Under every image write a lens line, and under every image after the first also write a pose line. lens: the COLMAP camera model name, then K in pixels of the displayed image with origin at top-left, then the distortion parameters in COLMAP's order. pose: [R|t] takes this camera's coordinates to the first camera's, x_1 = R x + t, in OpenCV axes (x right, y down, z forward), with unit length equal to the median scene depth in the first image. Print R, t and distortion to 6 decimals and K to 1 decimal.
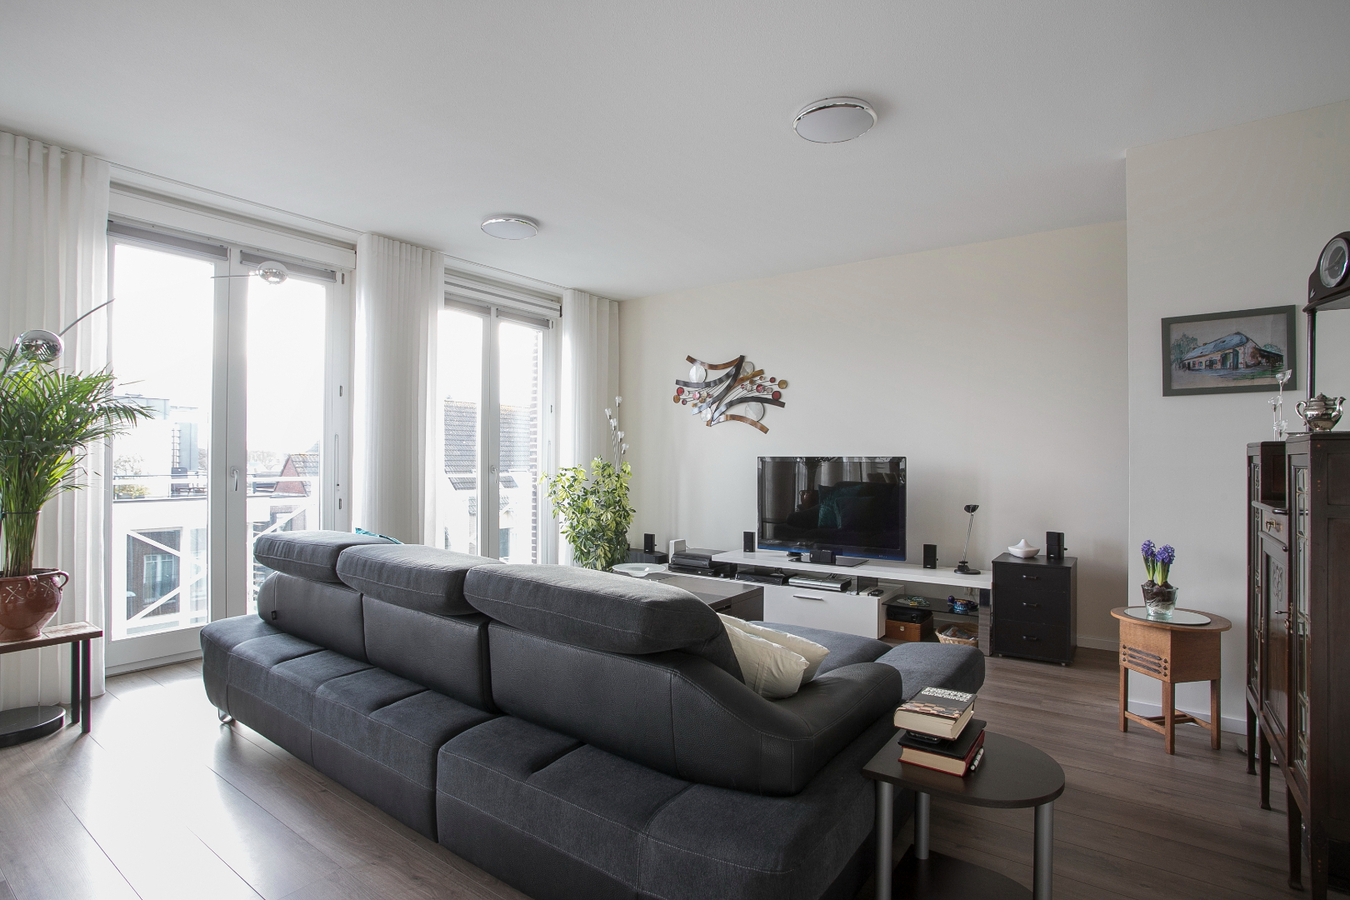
lens RADIAL K [[669.8, 0, 681.6], [0, 669.8, 458.3], [0, 0, 1]] dist [-0.074156, 0.033159]
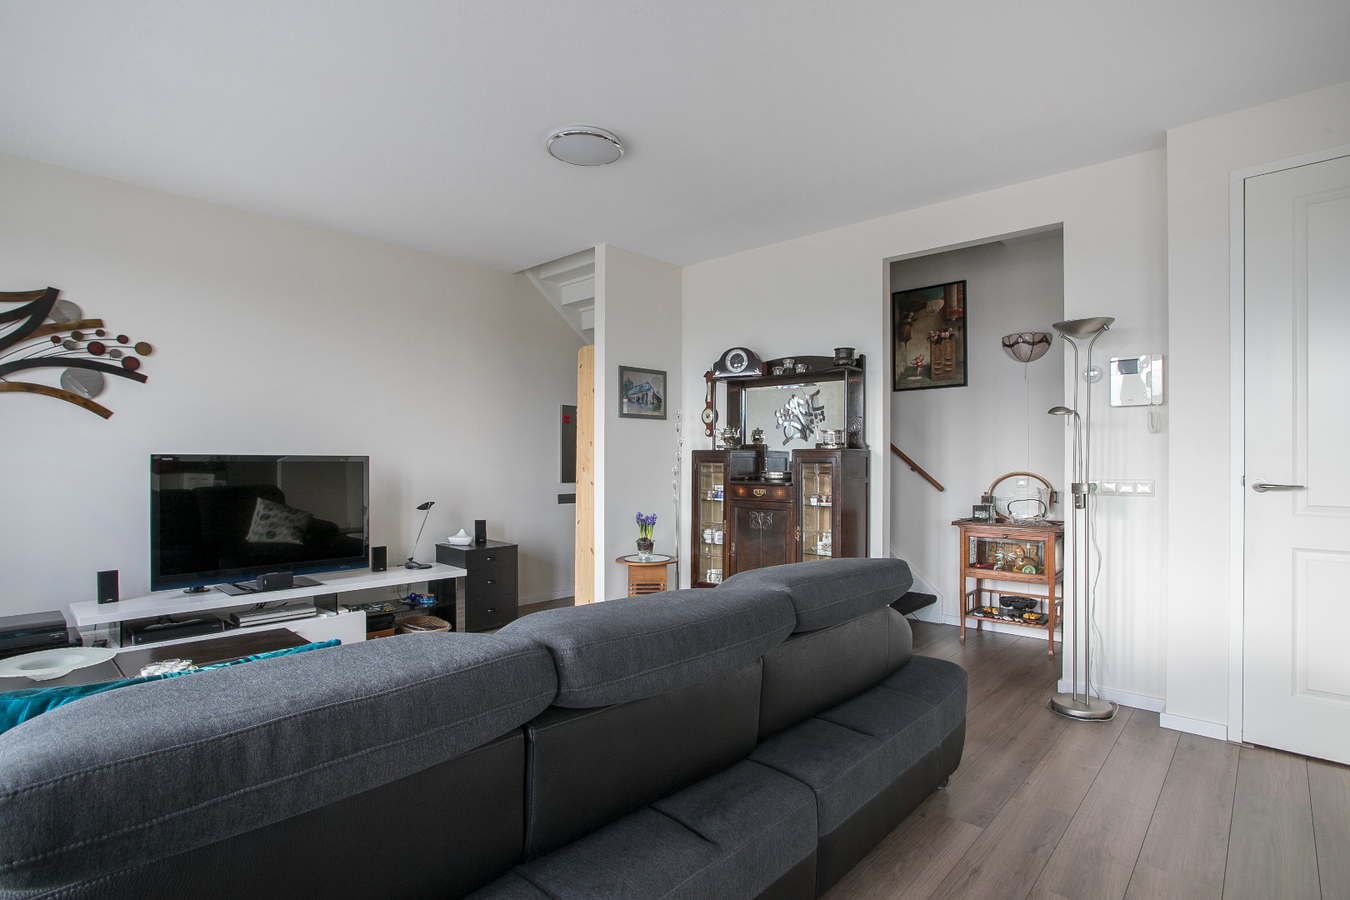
lens RADIAL K [[669.8, 0, 681.6], [0, 669.8, 458.3], [0, 0, 1]] dist [-0.074156, 0.033159]
pose [[0.121670, 0.000779, 0.992570, -0.436834], [-0.002707, 0.999996, -0.000453, 0.000236], [-0.992567, -0.002632, 0.121672, 0.371283]]
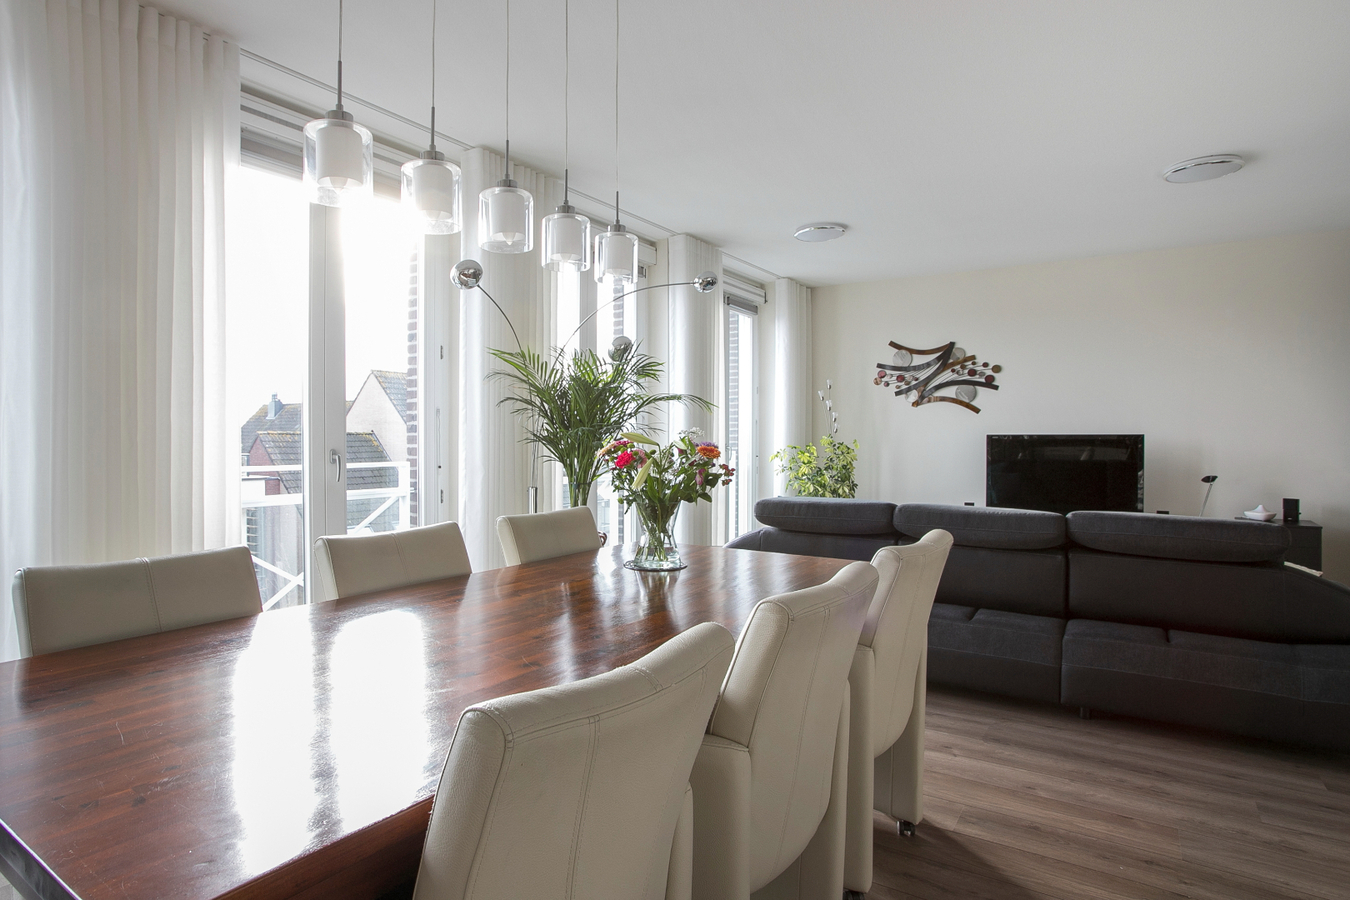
lens RADIAL K [[756.3, 0, 652.2], [0, 756.3, 448.3], [0, 0, 1]] dist [0.005019, 0.000751]
pose [[0.998537, -0.006274, 0.053700, -0.482602], [0.005196, 0.999783, 0.020182, -0.008120], [-0.053814, -0.019874, 0.998353, -0.218318]]
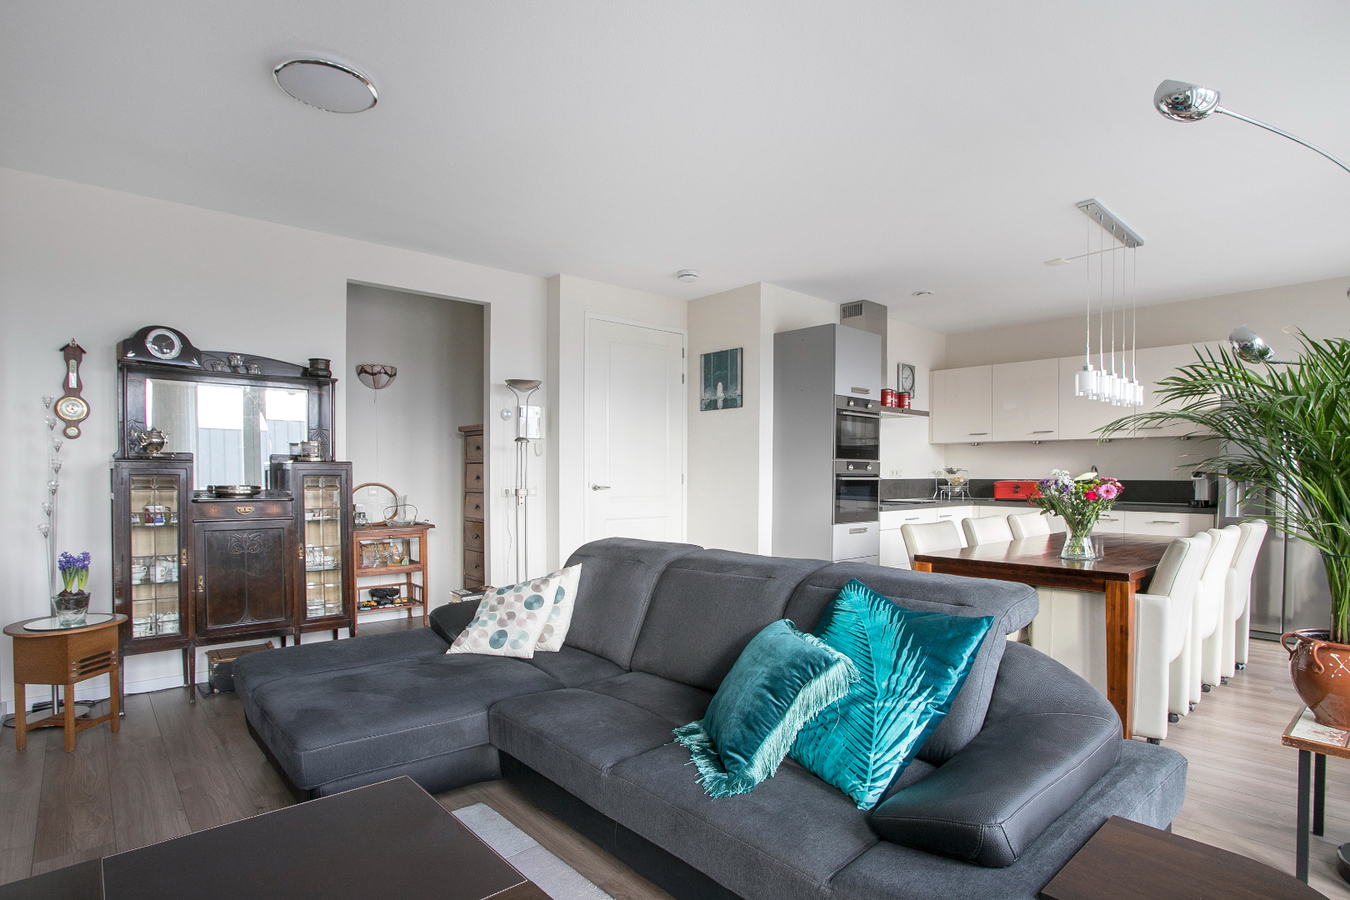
lens RADIAL K [[669.8, 0, 681.6], [0, 669.8, 458.3], [0, 0, 1]] dist [-0.074156, 0.033159]
pose [[-0.972256, 0.000482, 0.233919, -0.226752], [-0.005067, 0.999720, -0.023121, 0.000472], [-0.233865, -0.023665, -0.971981, 0.899556]]
